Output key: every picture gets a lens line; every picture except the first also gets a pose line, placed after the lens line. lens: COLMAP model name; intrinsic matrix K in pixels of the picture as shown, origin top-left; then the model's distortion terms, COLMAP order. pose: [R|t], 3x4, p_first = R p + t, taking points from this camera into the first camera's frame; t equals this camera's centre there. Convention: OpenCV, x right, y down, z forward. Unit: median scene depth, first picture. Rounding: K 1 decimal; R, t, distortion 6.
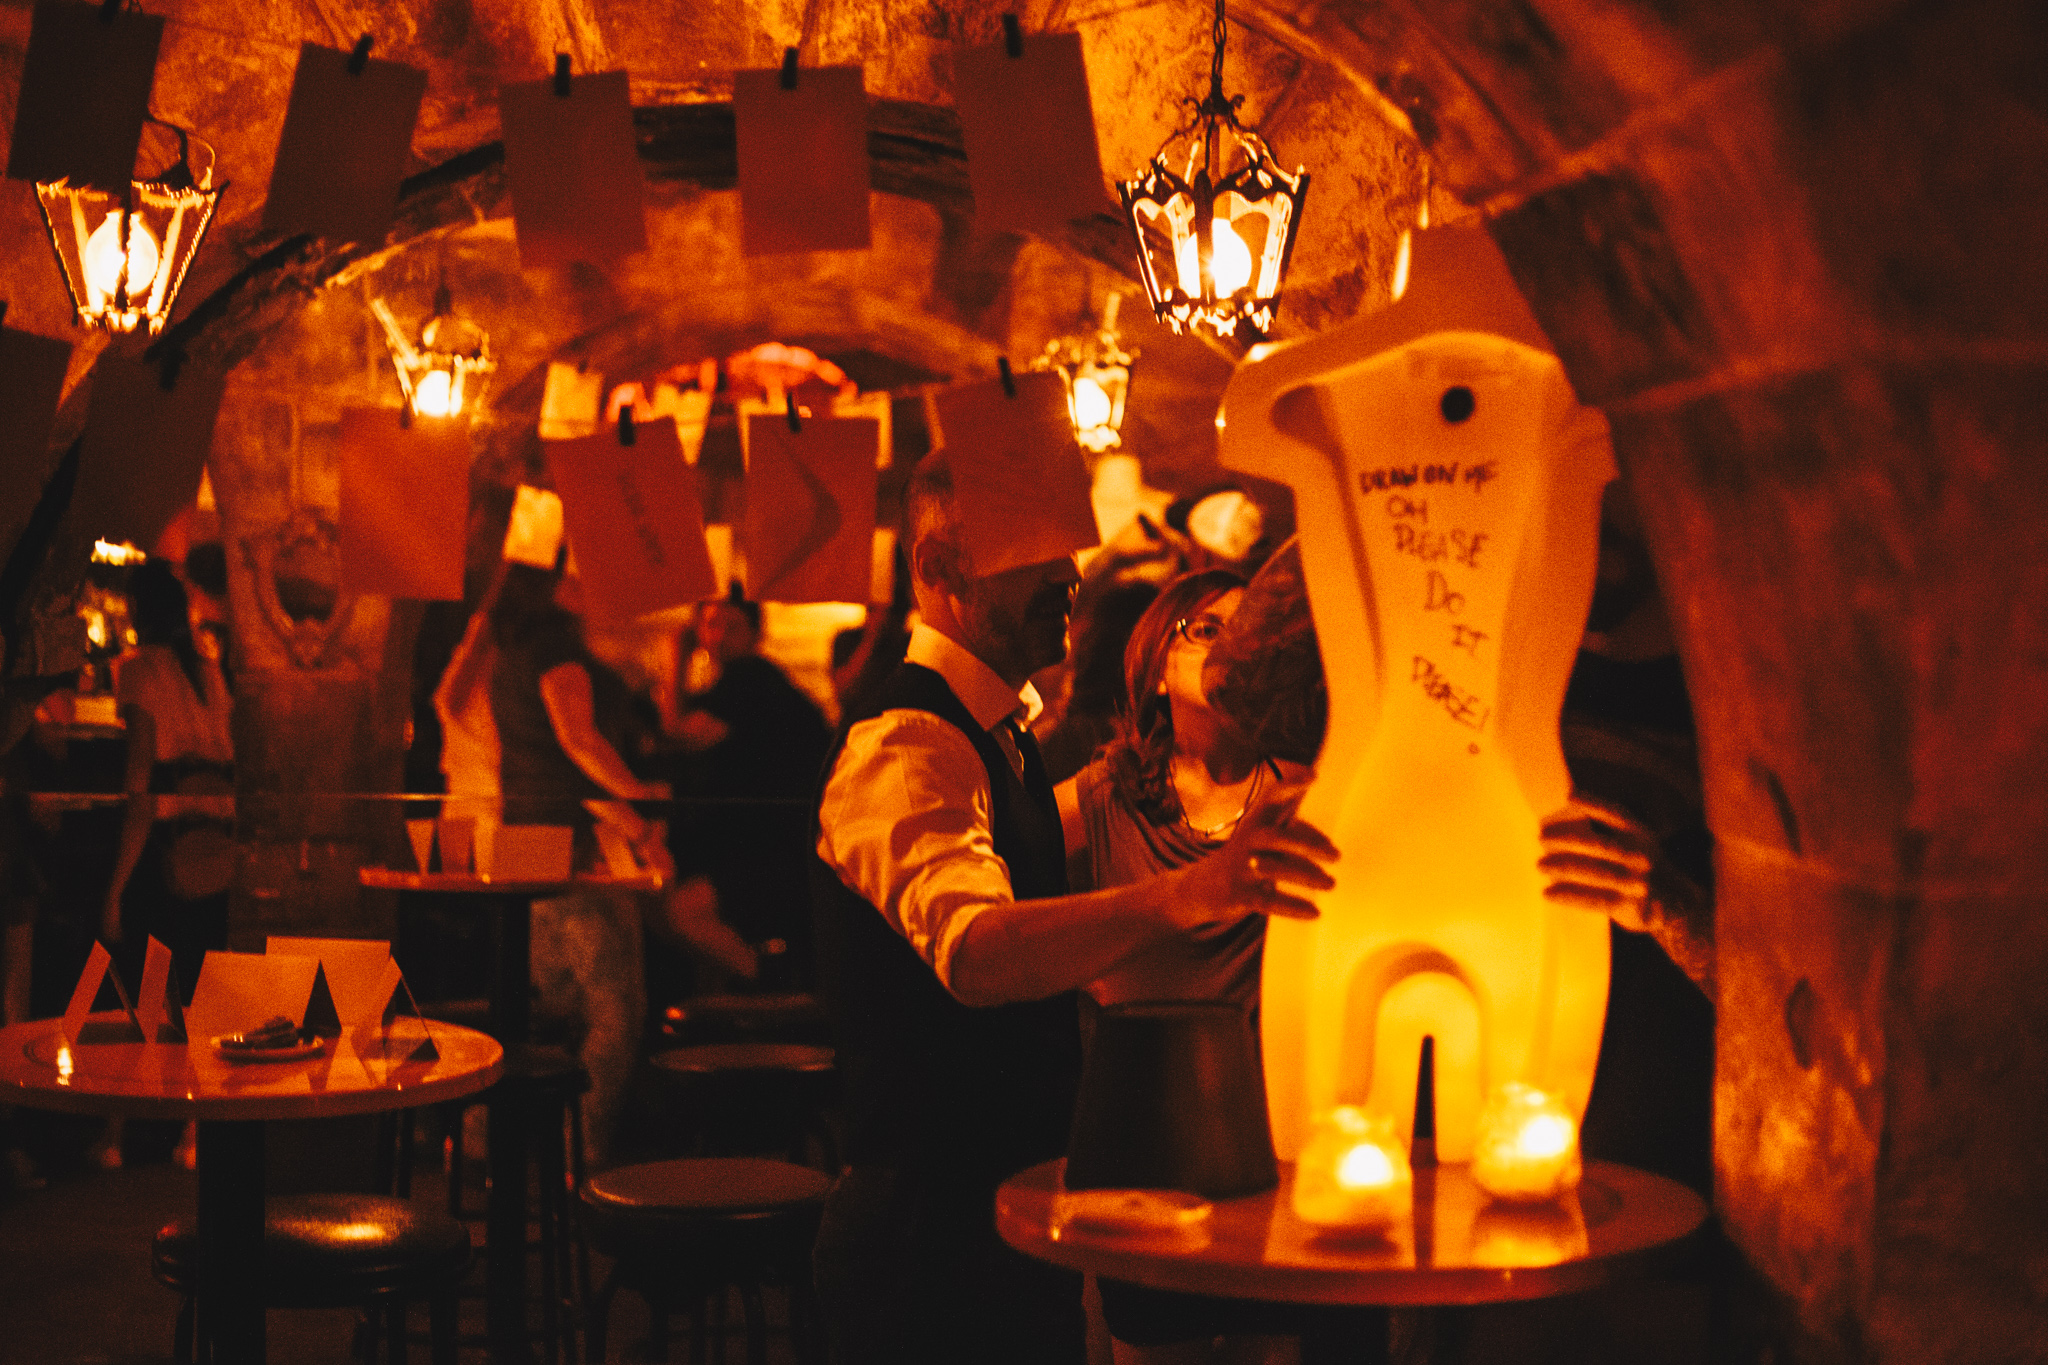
lens RADIAL K [[2928.2, 0, 1024.0], [0, 2928.2, 682.5], [0, 0, 1]] dist [-0.088998, -0.065363]
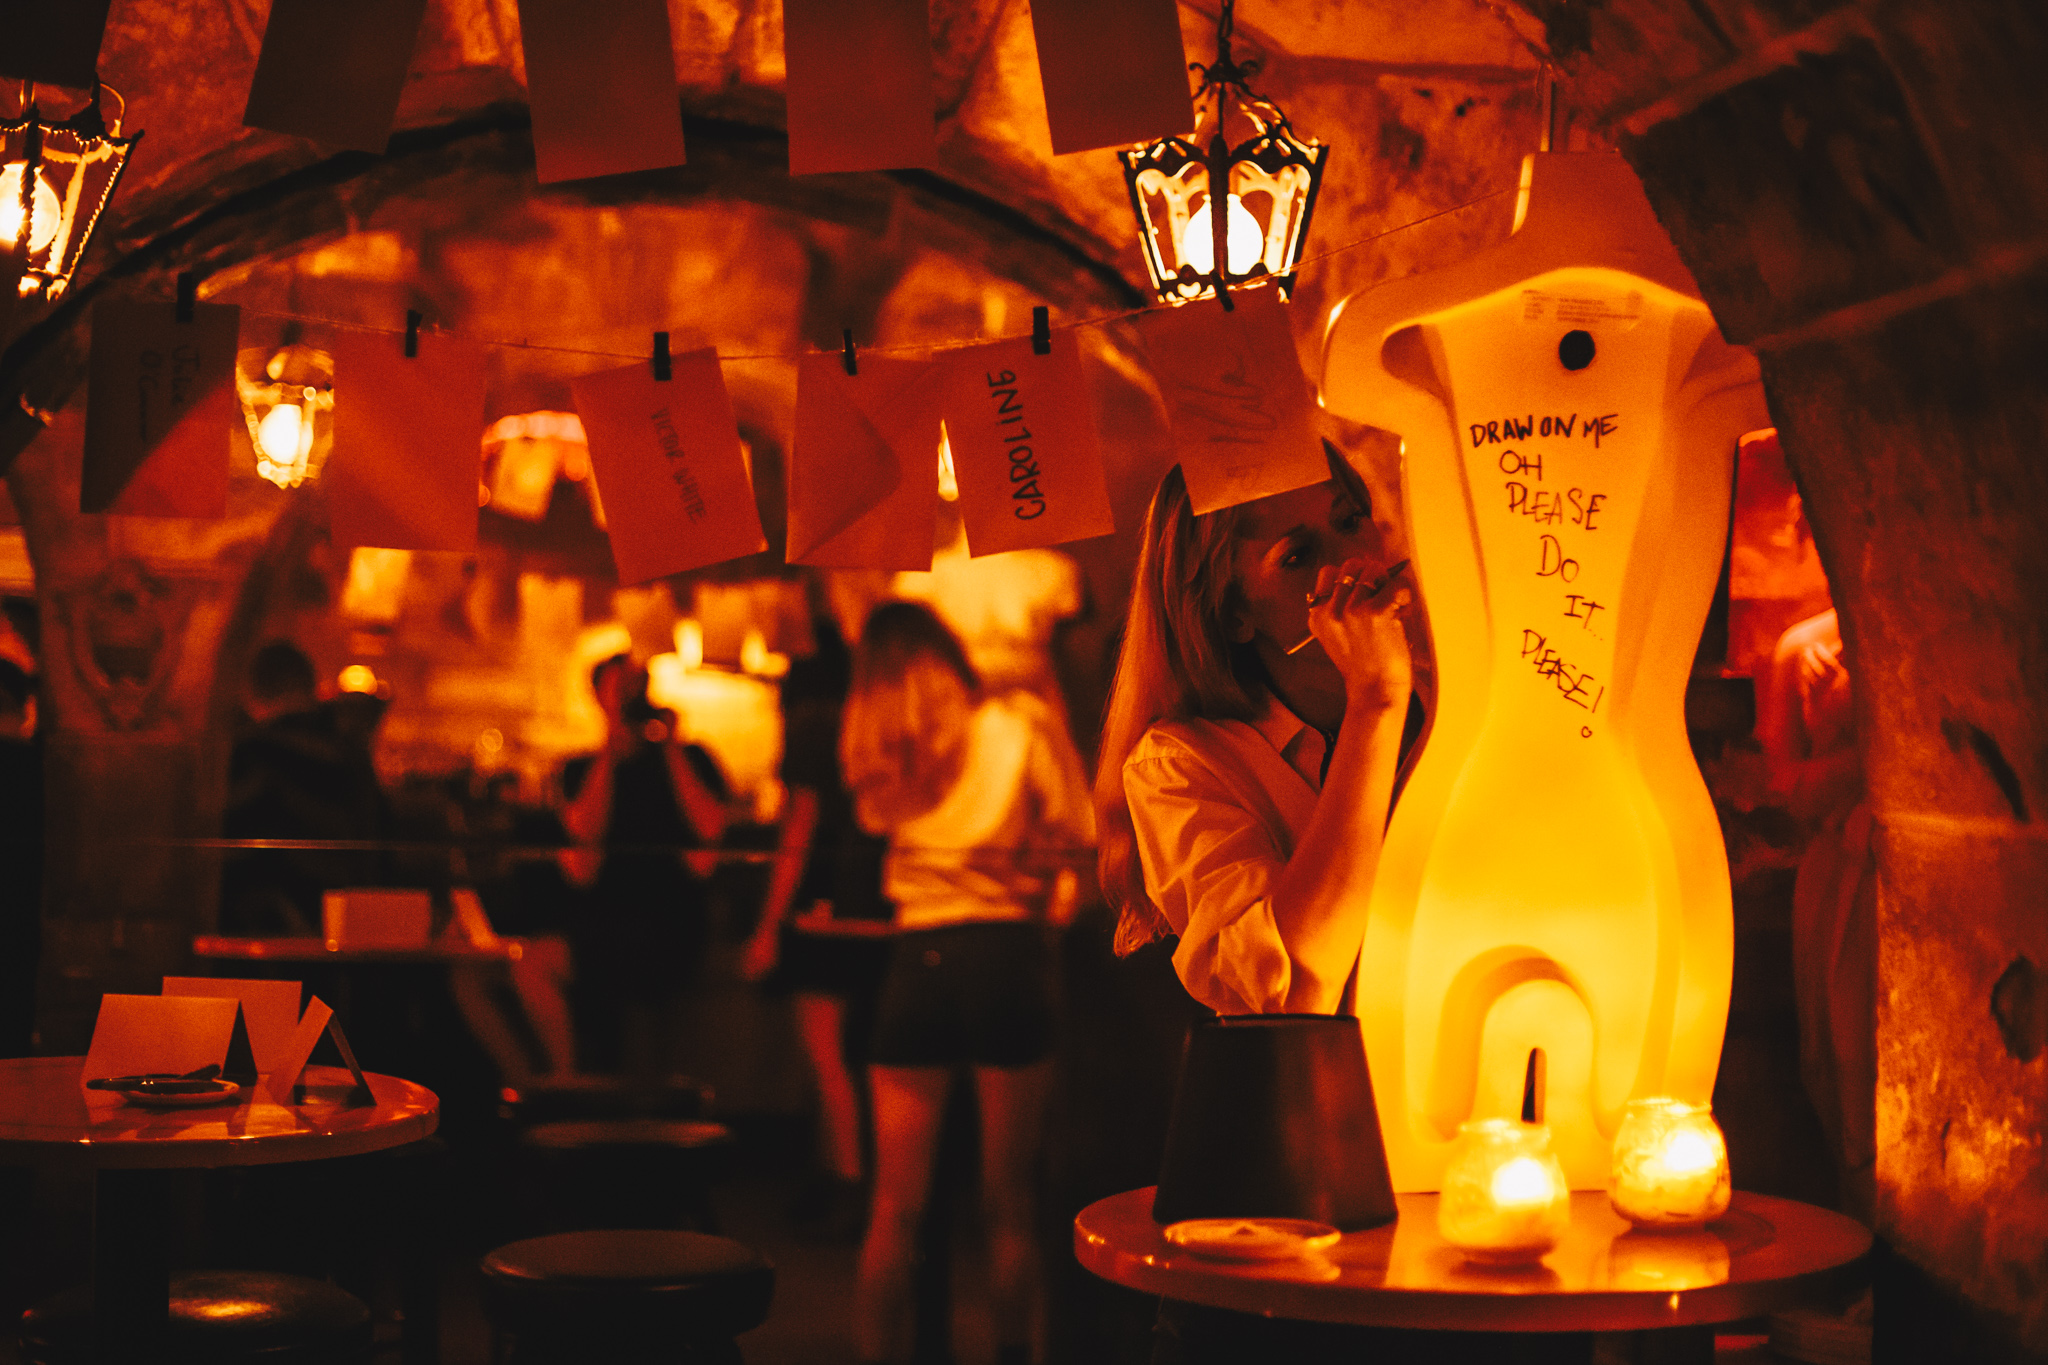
lens RADIAL K [[2928.2, 0, 1024.0], [0, 2928.2, 682.5], [0, 0, 1]] dist [-0.088998, -0.065363]
pose [[0.996180, 0.004945, 0.087183, -0.100048], [-0.001413, 0.999177, -0.040534, 0.044604], [-0.087312, 0.040256, 0.995367, 0.110164]]
